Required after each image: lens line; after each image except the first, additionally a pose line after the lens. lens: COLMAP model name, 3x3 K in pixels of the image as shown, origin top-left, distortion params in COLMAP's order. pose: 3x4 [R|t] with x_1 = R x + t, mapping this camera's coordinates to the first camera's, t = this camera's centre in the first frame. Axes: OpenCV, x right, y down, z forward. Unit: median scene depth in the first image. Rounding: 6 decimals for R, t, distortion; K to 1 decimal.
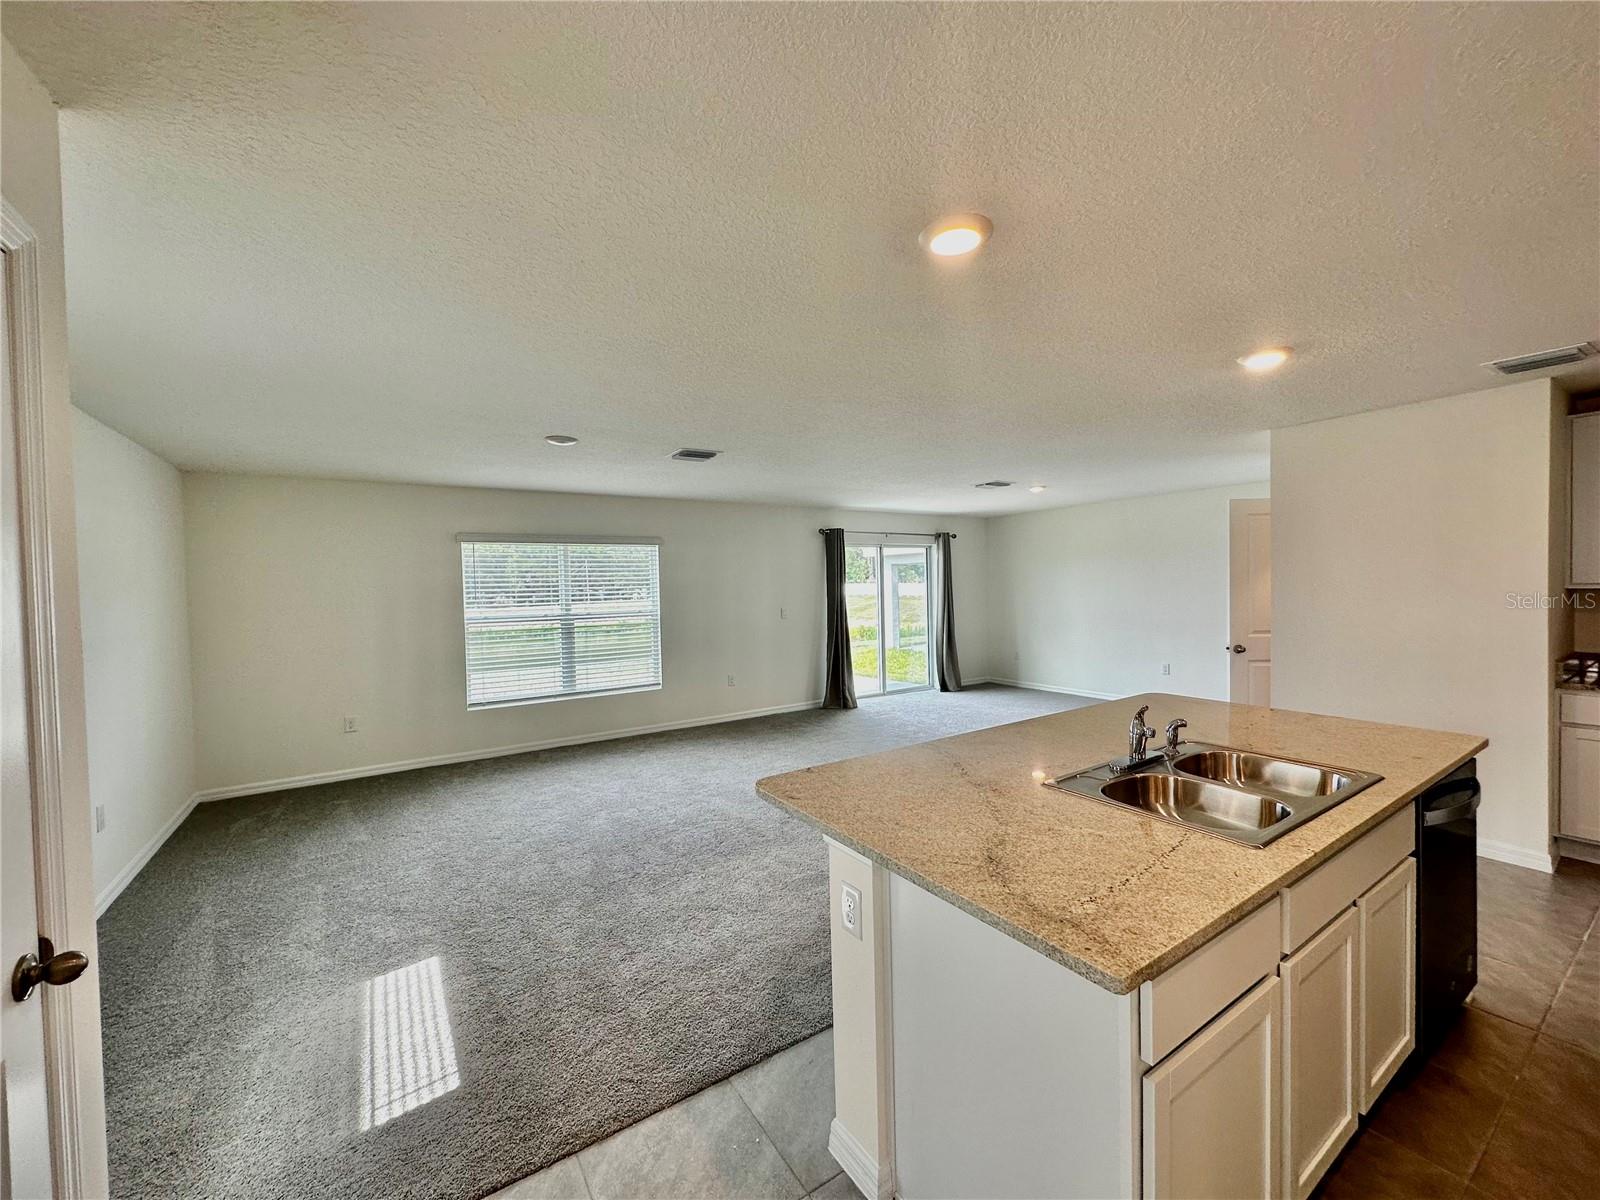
lens RADIAL K [[636.7, 0, 797.4], [0, 636.7, 601.1], [0, 0, 1]] dist [-0.004134, 0.000905]
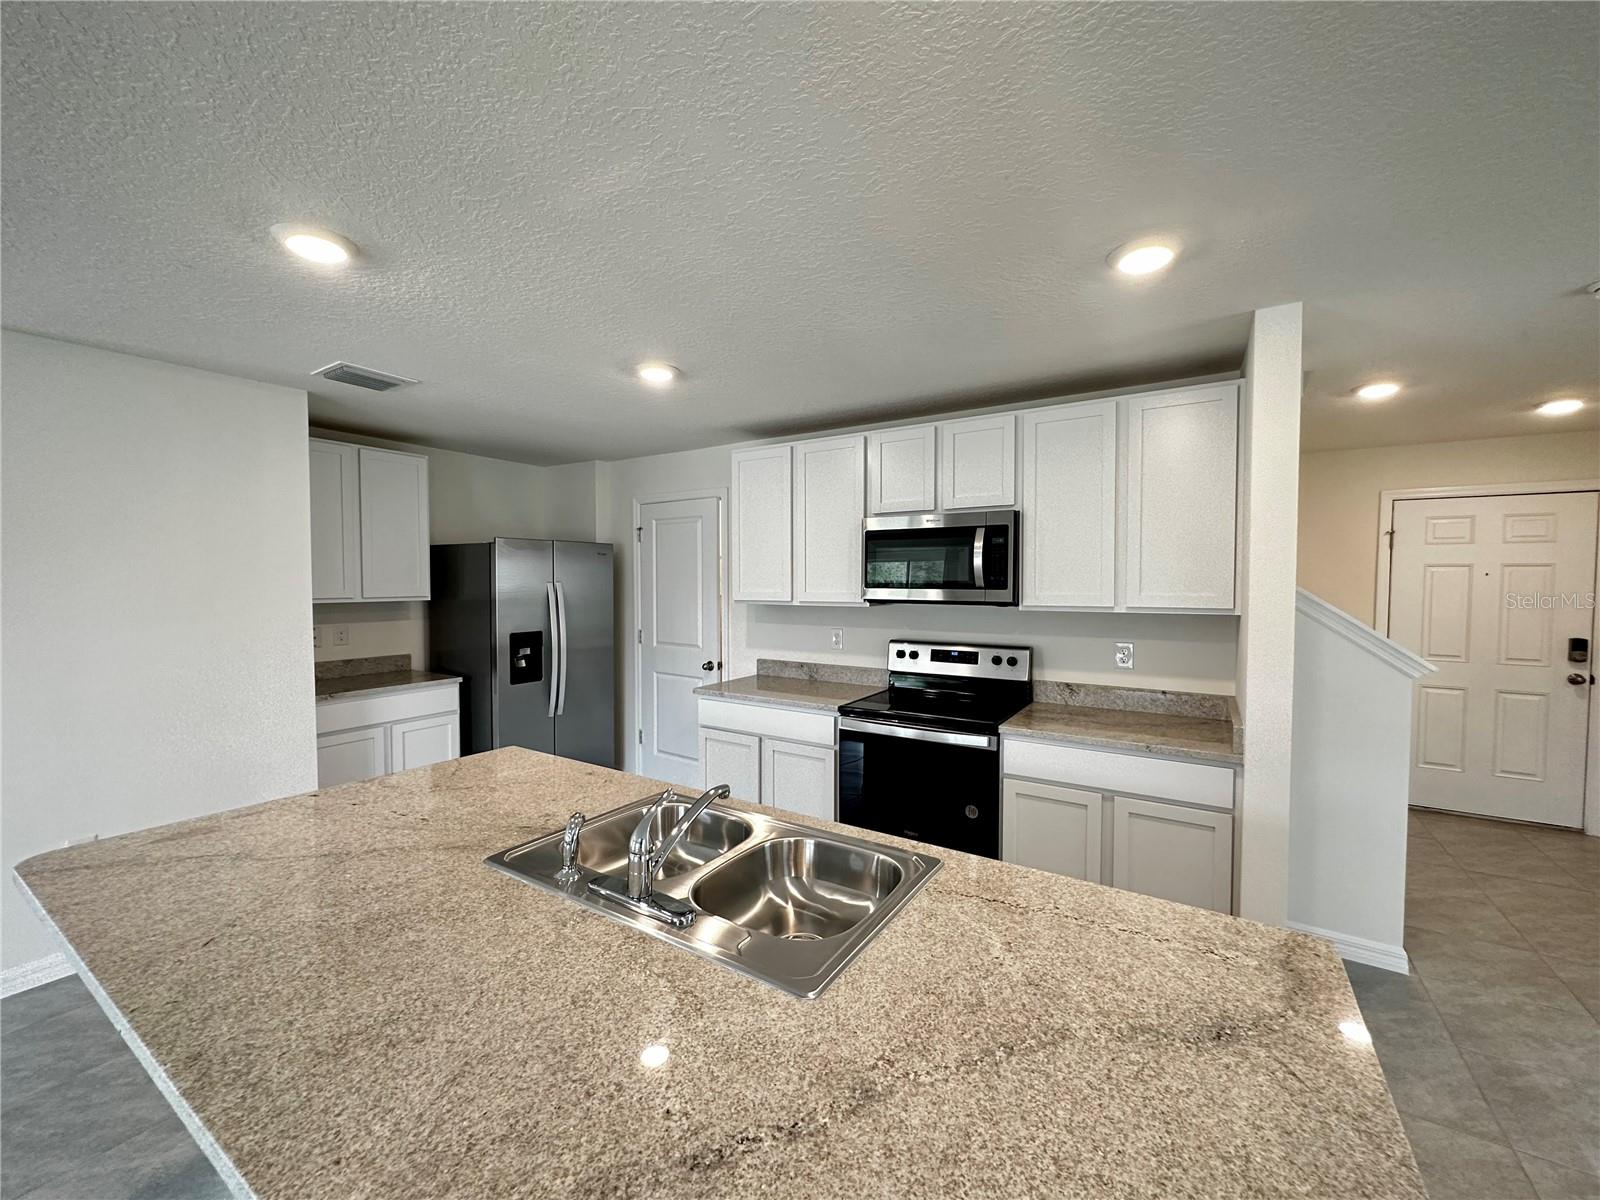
lens RADIAL K [[636.7, 0, 800.9], [0, 636.7, 599.1], [0, 0, 1]] dist [-0.004134, 0.000905]
pose [[-0.412502, -0.005148, 0.910942, -0.020122], [0.032148, 0.999279, 0.020204, -0.011056], [-0.910389, 0.037620, -0.412039, 0.352528]]
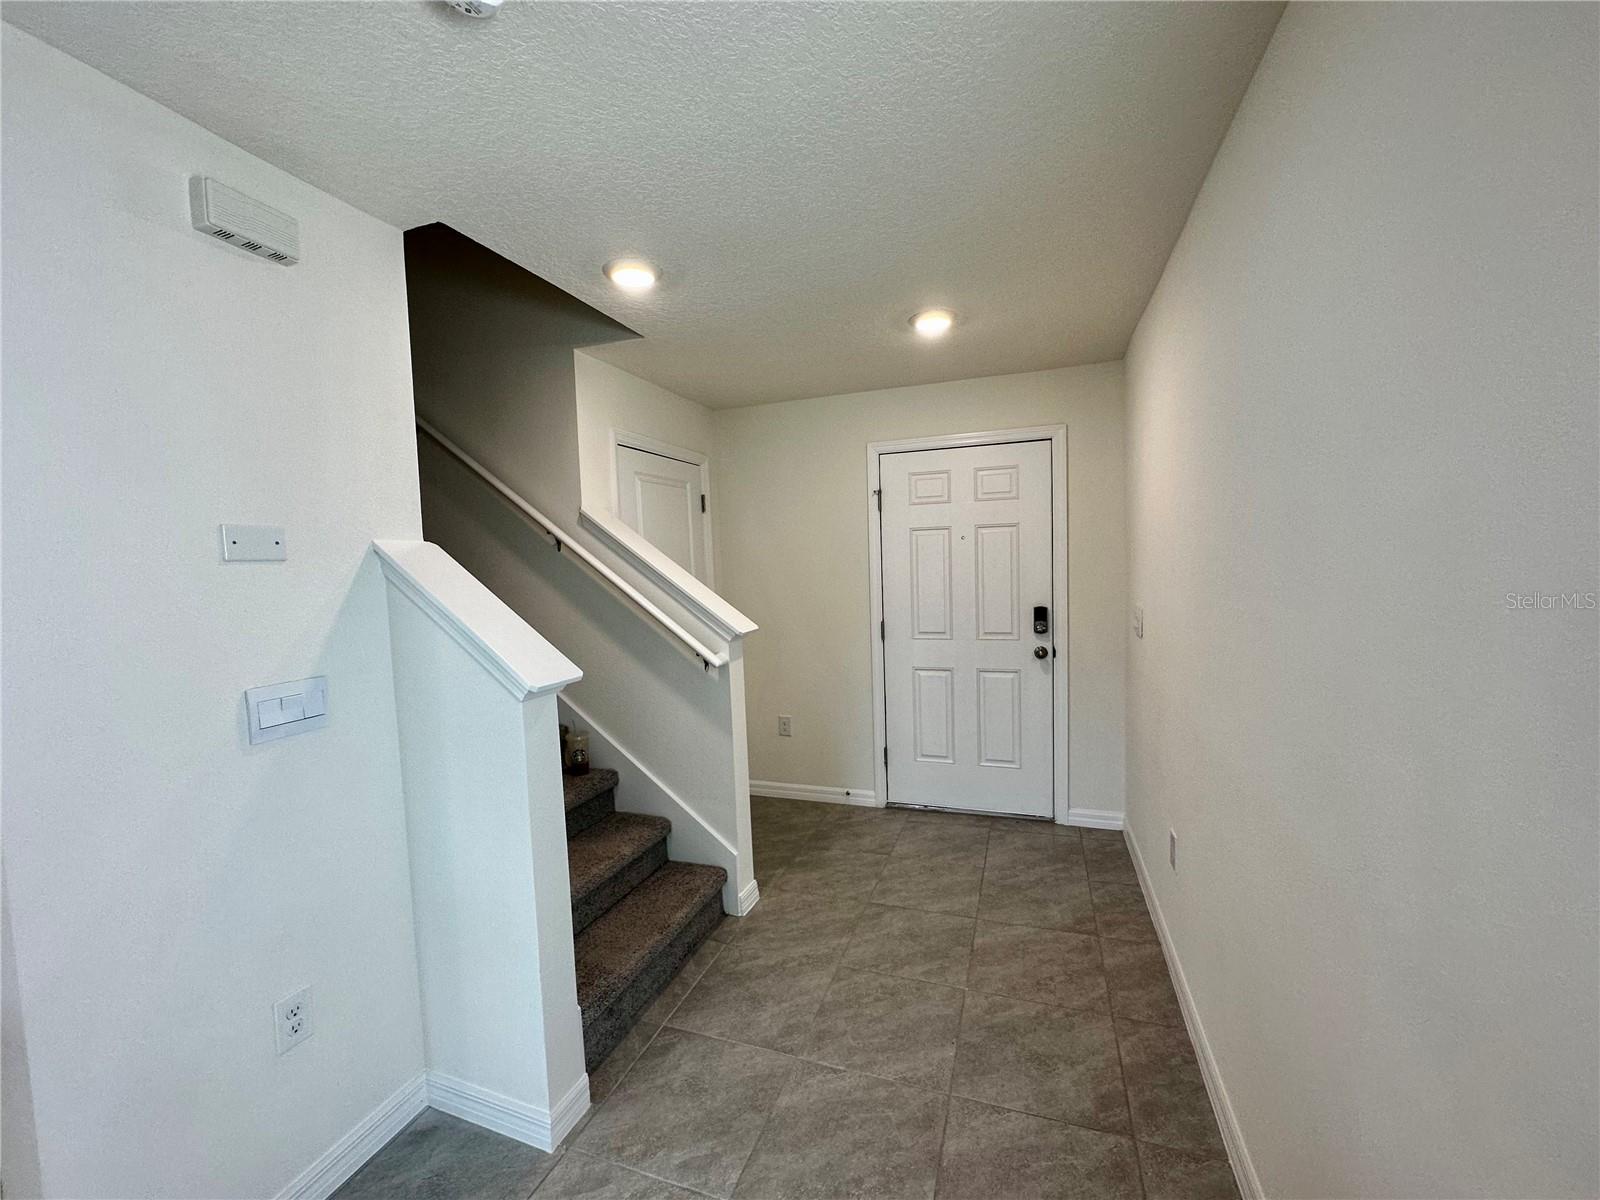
lens RADIAL K [[636.7, 0, 801.3], [0, 636.7, 600.8], [0, 0, 1]] dist [-0.004134, 0.000905]
pose [[-0.603899, -0.003527, 0.797053, -0.082859], [0.071054, 0.995771, 0.058242, 0.011914], [-0.793888, 0.091806, -0.601094, -0.089735]]
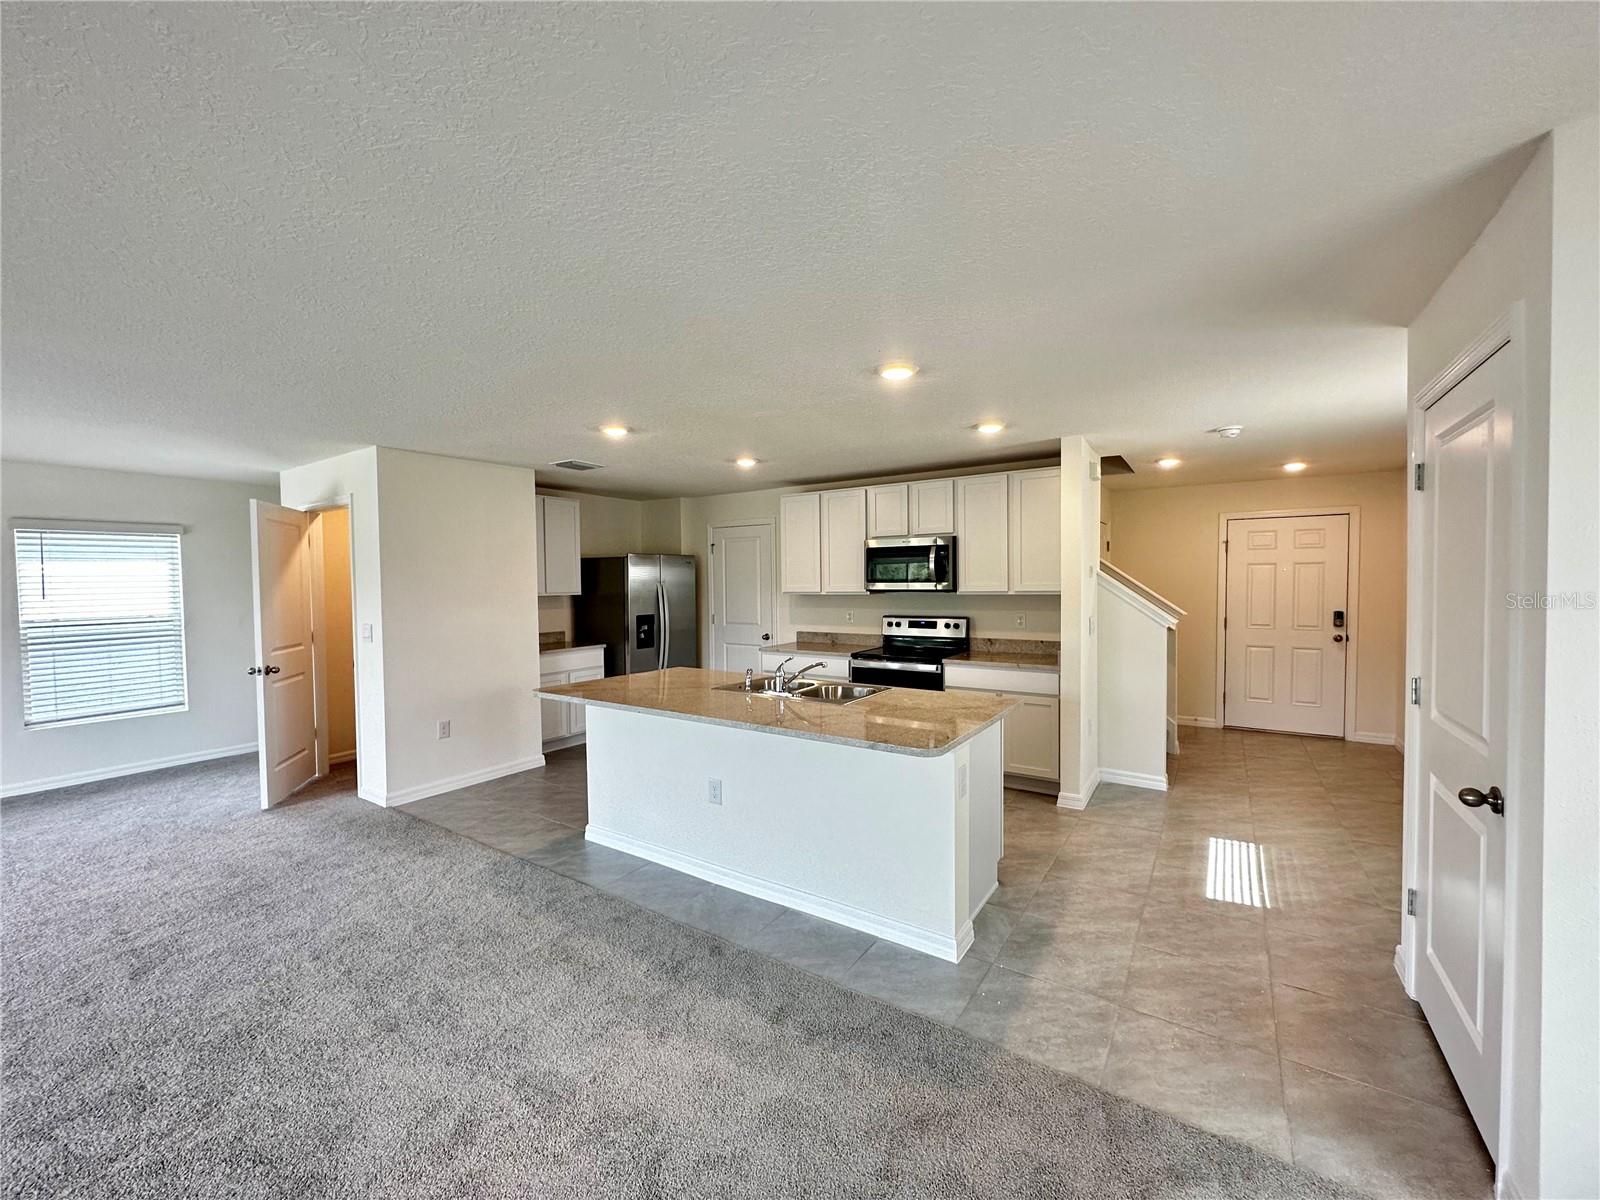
lens RADIAL K [[636.7, 0, 800.8], [0, 636.7, 599.9], [0, 0, 1]] dist [-0.004134, 0.000905]
pose [[-0.396292, -0.000208, 0.918125, -0.313273], [0.043401, 0.998878, 0.018959, -0.004968], [-0.917098, 0.047361, -0.395838, 0.508348]]
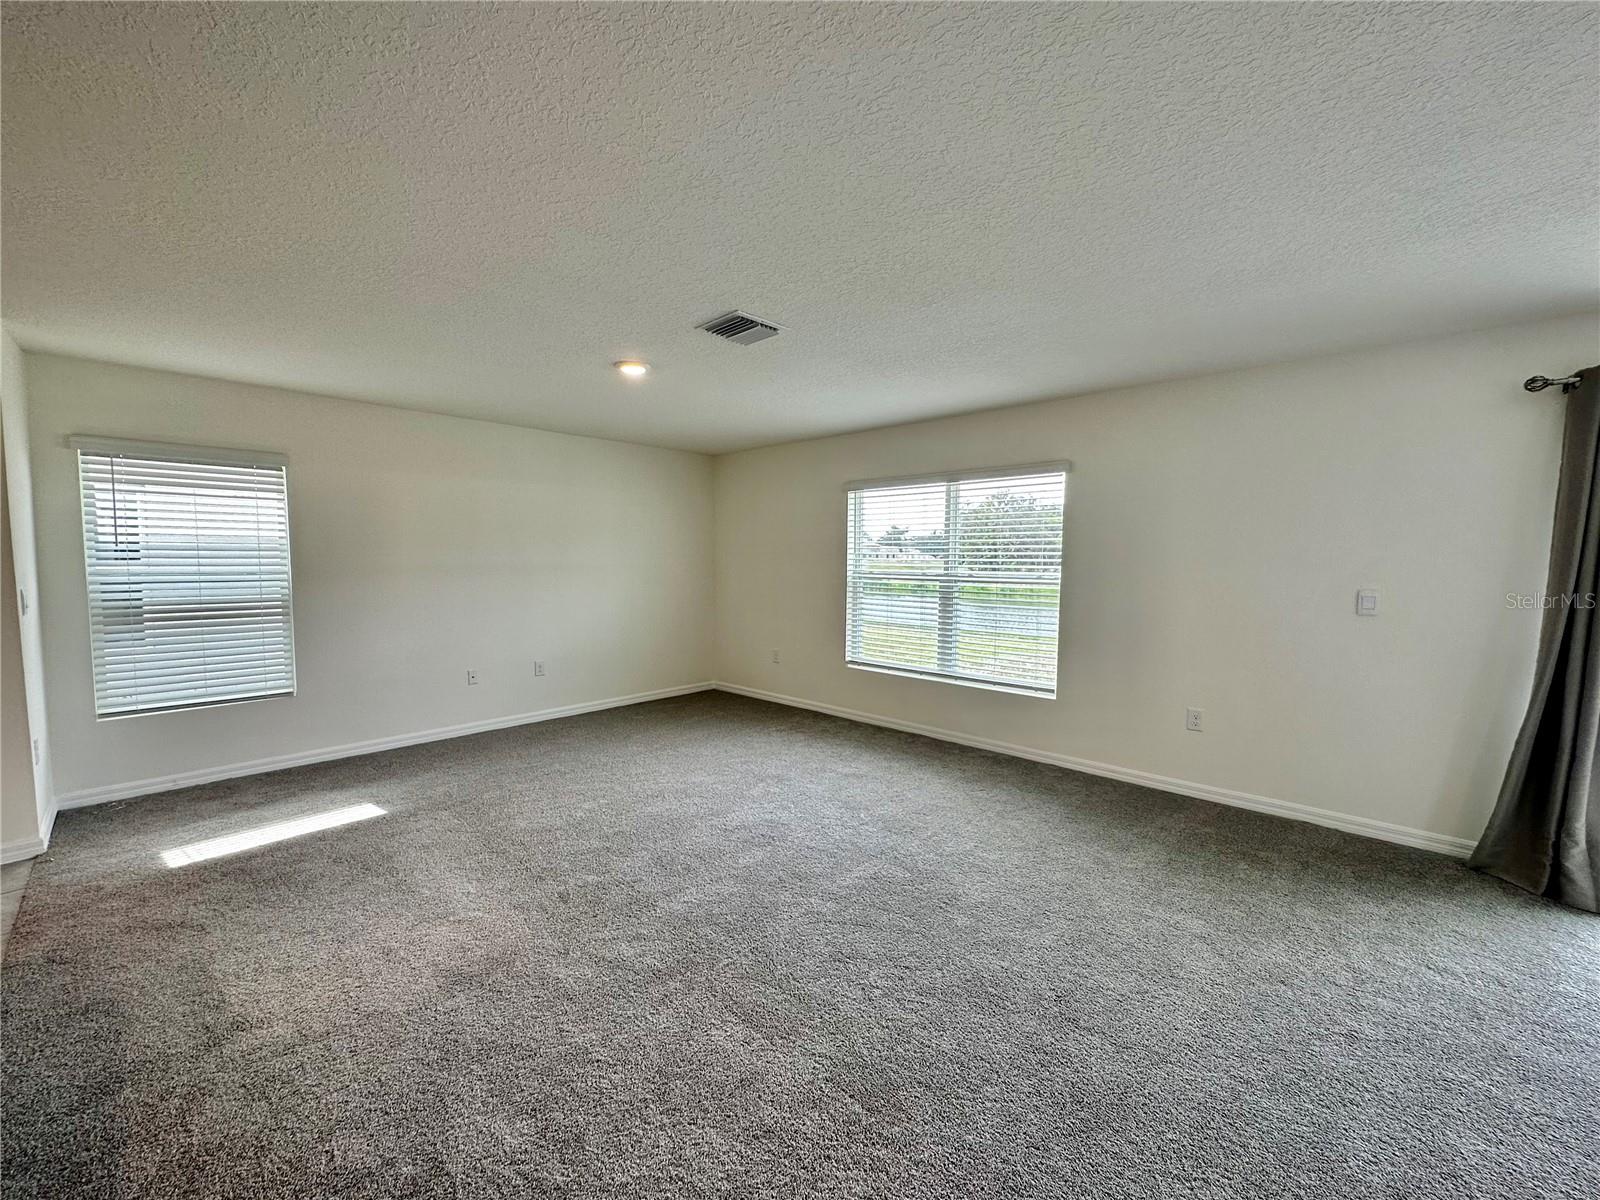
lens RADIAL K [[636.7, 0, 795.5], [0, 636.7, 615.7], [0, 0, 1]] dist [-0.004134, 0.000905]
pose [[0.231645, 0.117182, -0.965717, 0.353431], [-0.034097, 0.993086, 0.112324, -0.010236], [0.972203, 0.006909, 0.234039, 0.628119]]
